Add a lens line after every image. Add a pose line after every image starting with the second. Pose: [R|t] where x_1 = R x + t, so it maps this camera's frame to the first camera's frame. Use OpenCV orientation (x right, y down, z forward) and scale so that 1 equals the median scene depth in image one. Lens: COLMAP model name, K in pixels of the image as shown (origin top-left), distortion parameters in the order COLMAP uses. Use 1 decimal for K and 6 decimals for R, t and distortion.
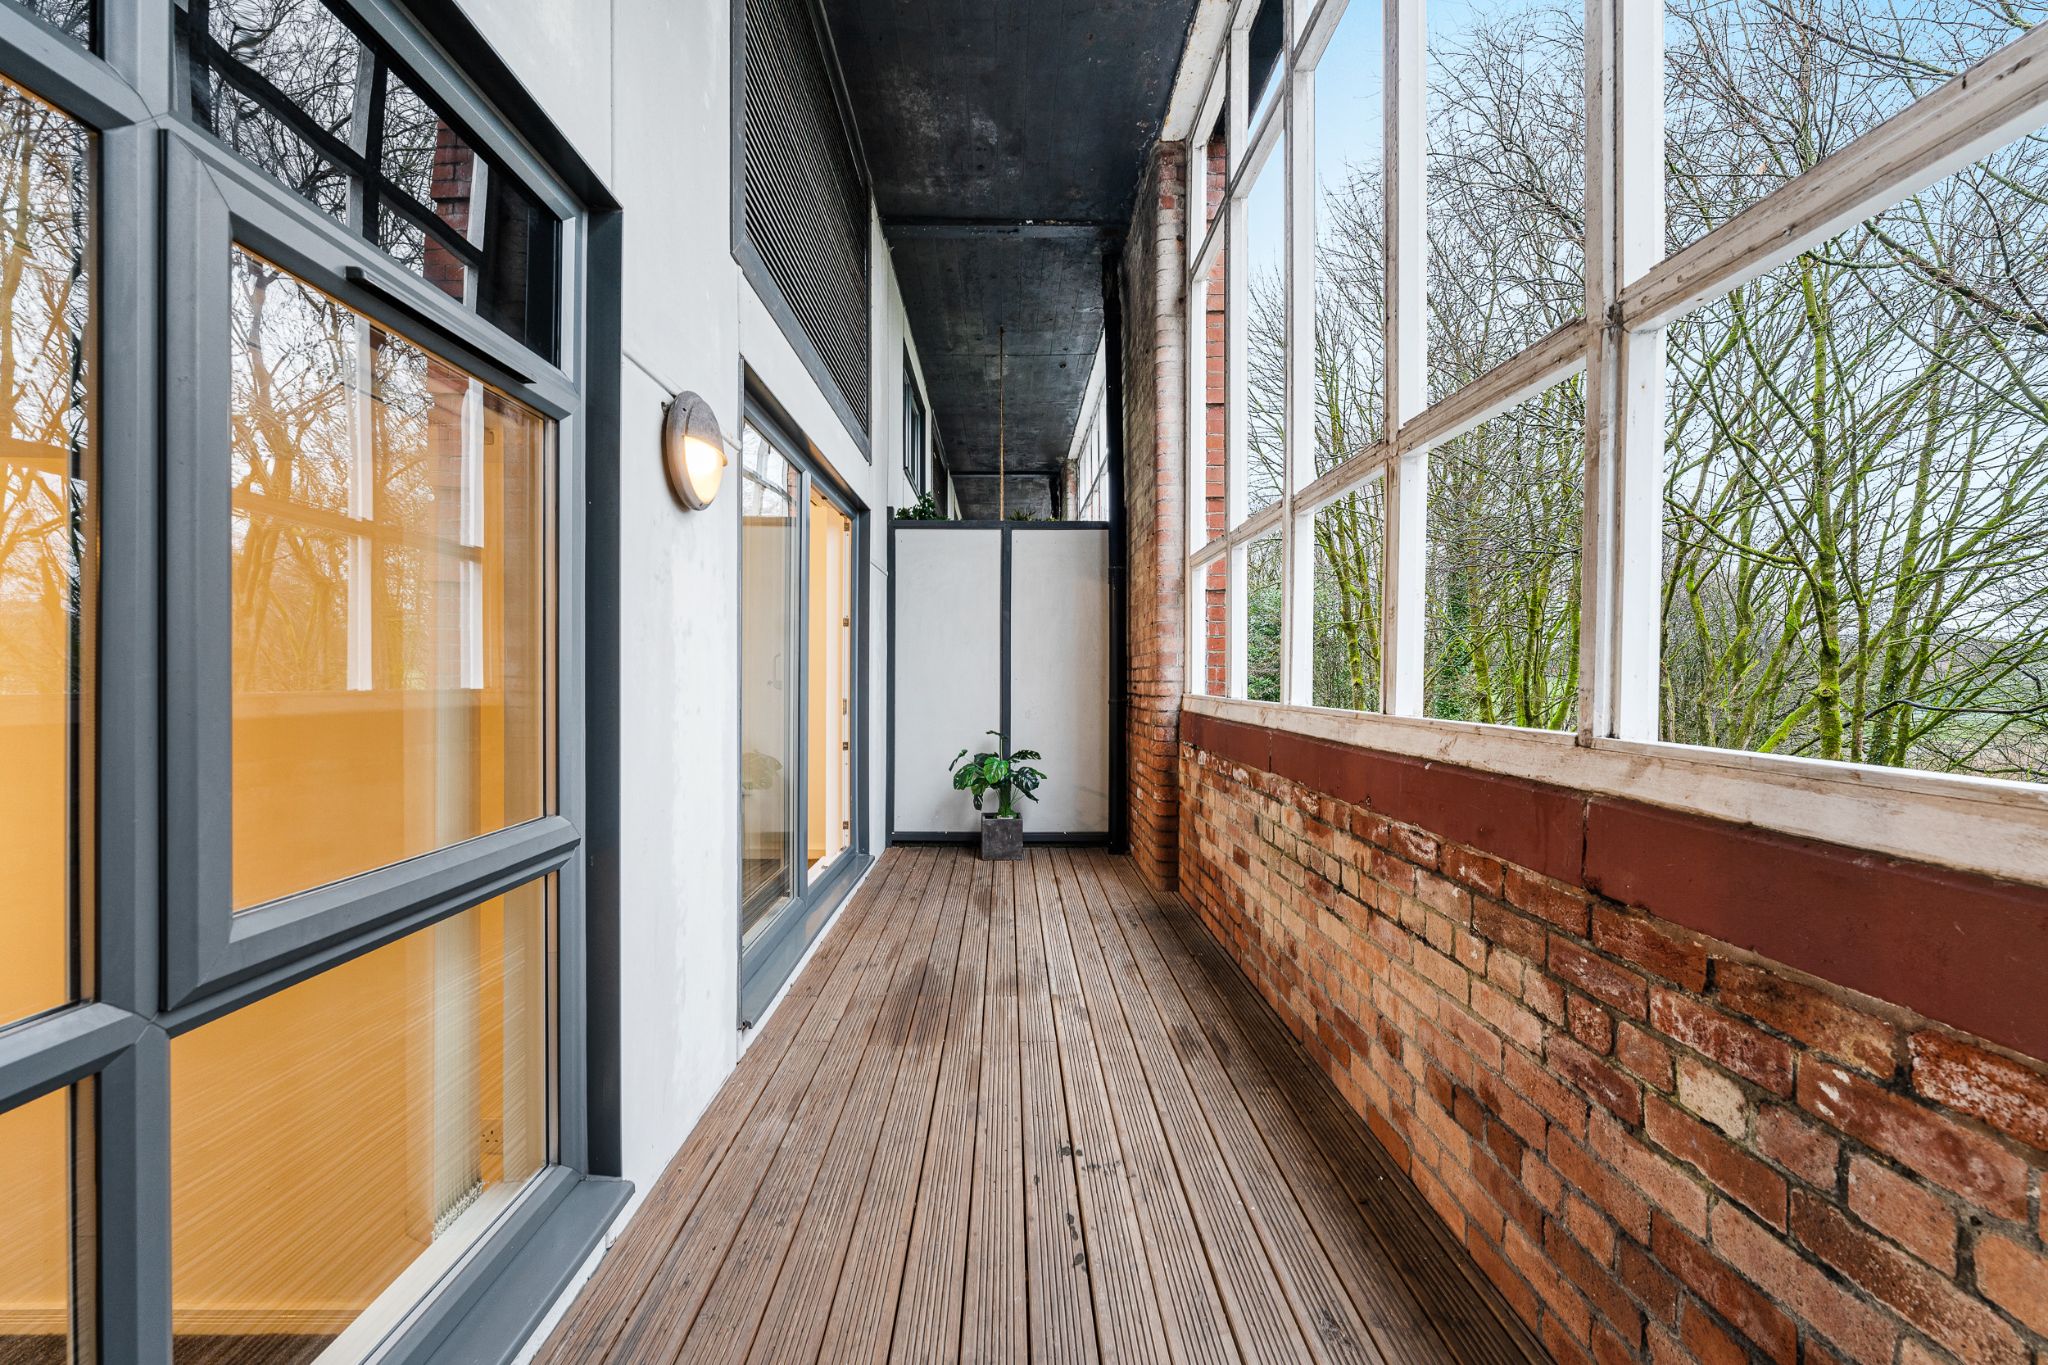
lens RADIAL K [[837.3, 0, 1019.0], [0, 837.3, 681.6], [0, 0, 1]] dist [0.000006, -0.000116]
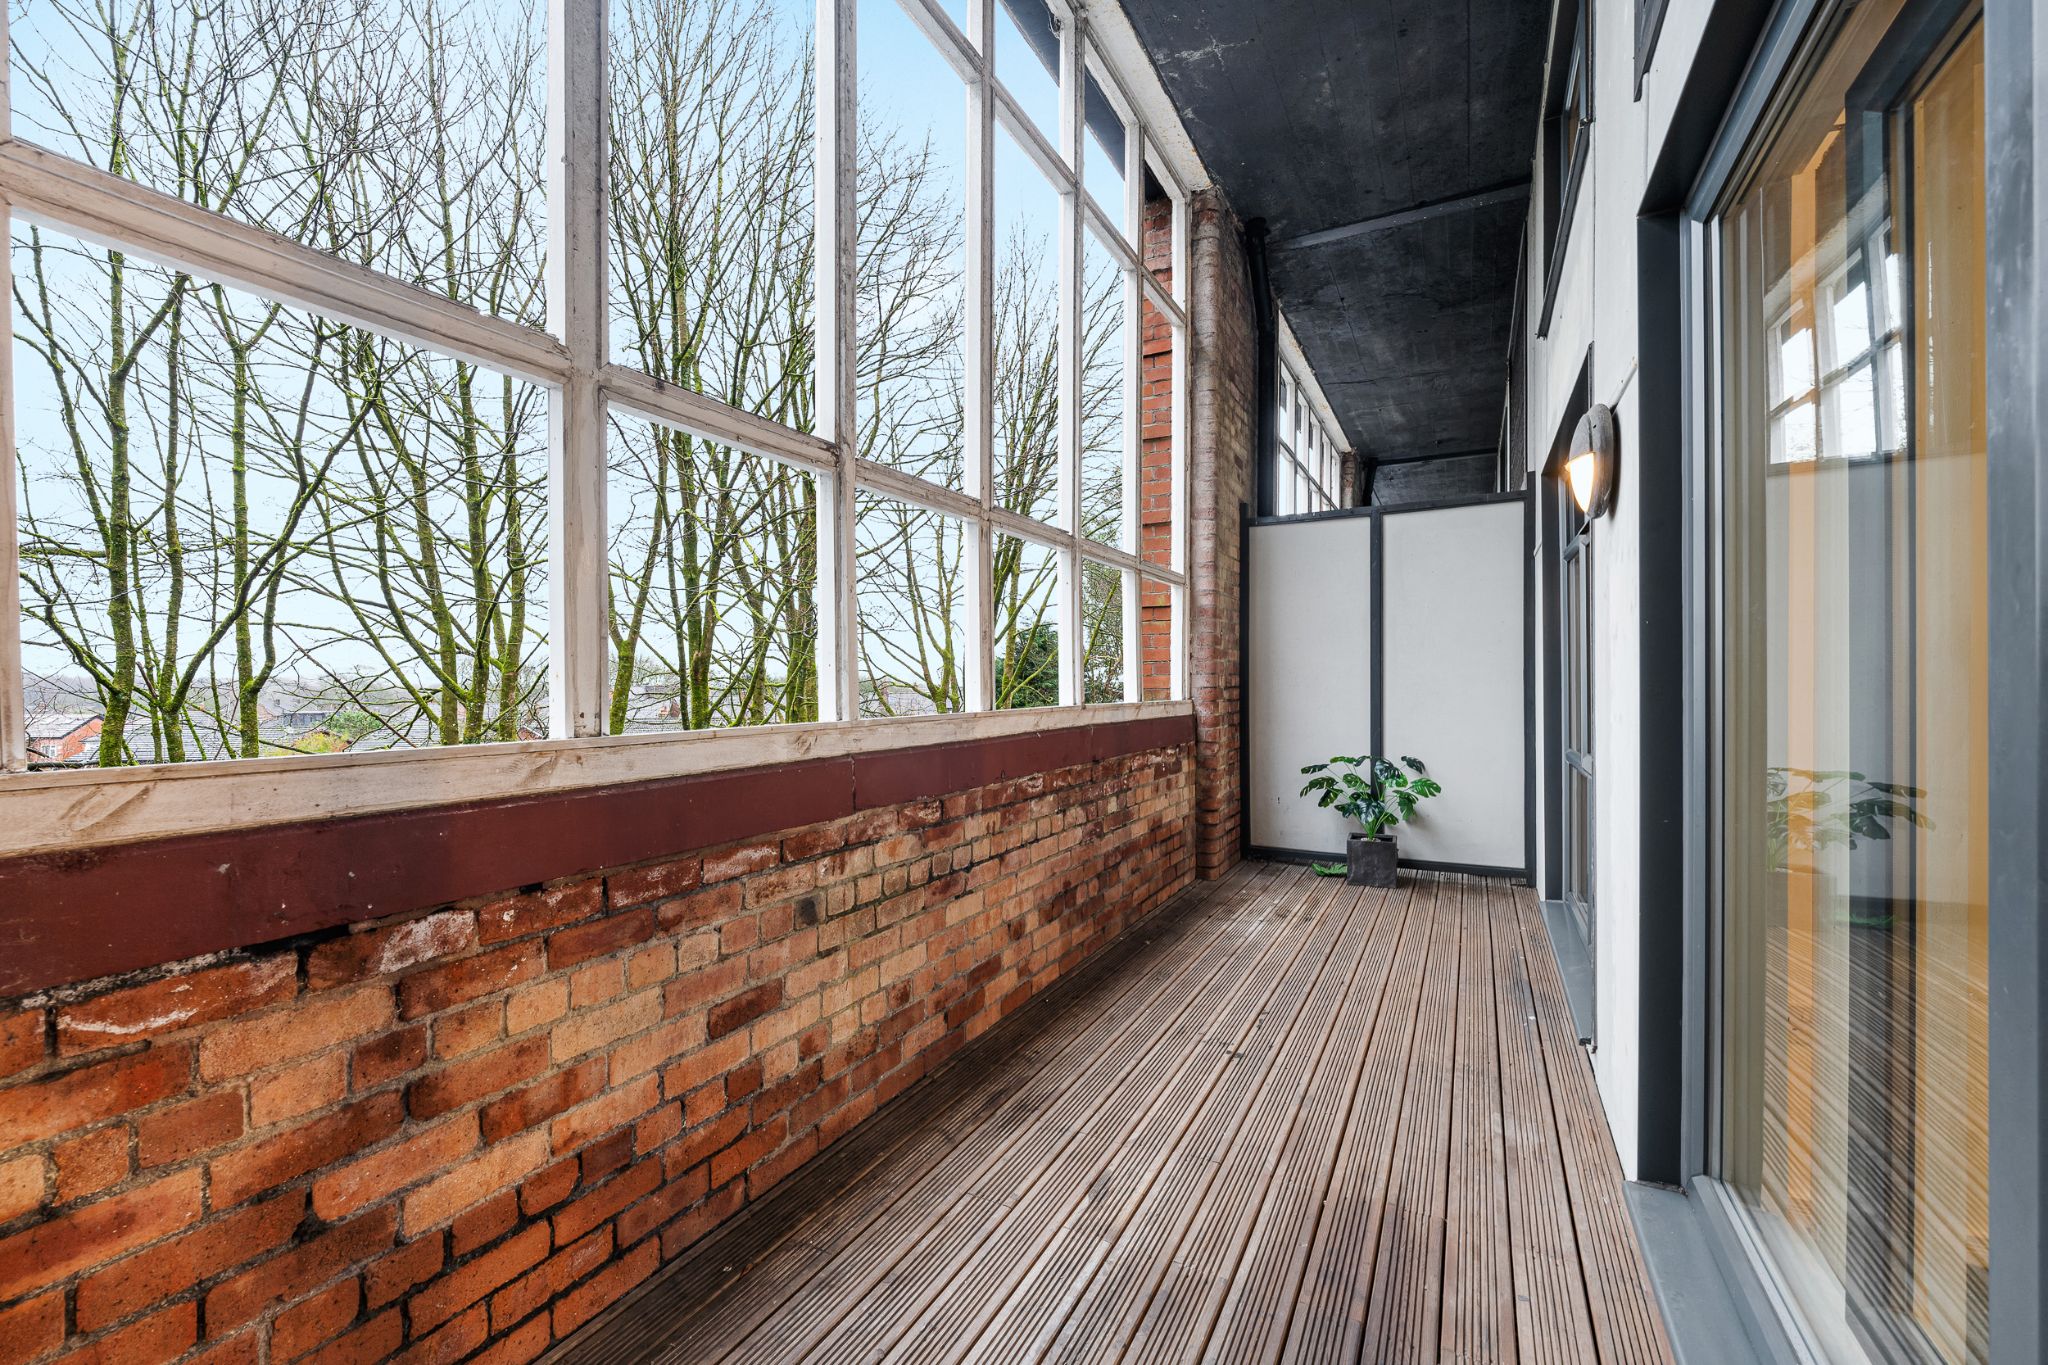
lens RADIAL K [[837.3, 0, 1019.0], [0, 837.3, 681.6], [0, 0, 1]] dist [0.000006, -0.000116]
pose [[-0.874939, -0.001582, 0.484231, -0.213544], [0.002659, 0.999964, 0.008071, -0.015426], [-0.484226, 0.008350, -0.874903, 1.814787]]
